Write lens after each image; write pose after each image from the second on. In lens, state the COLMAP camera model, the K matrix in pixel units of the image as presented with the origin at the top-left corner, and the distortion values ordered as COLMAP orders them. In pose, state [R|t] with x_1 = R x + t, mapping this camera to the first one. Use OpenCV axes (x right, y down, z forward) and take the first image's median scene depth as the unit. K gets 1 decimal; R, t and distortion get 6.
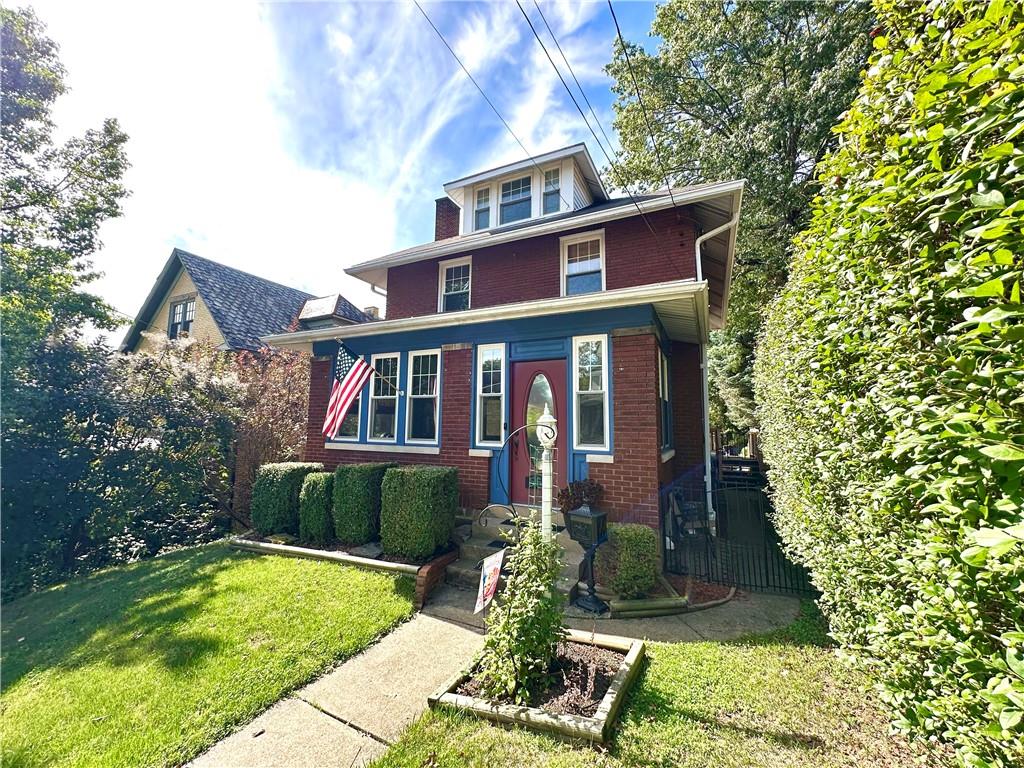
lens RADIAL K [[413.9, 0, 513.6], [0, 413.9, 386.1], [0, 0, 1]] dist [-0.002898, -0.000905]
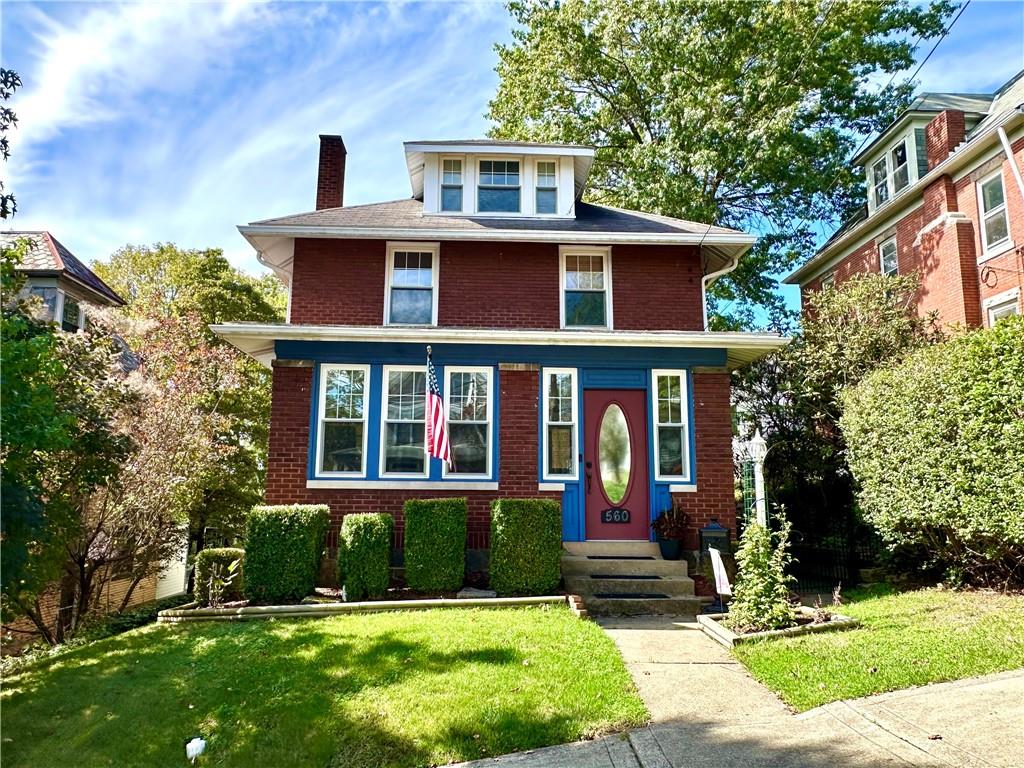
lens RADIAL K [[681.9, 0, 510.3], [0, 681.9, 383.9], [0, 0, 1]] dist [-0.029033, 0.002857]
pose [[0.885878, 0.065952, 0.459206, -0.843299], [-0.045291, 0.997410, -0.055877, 0.022925], [-0.461702, 0.028703, 0.886570, -0.286755]]
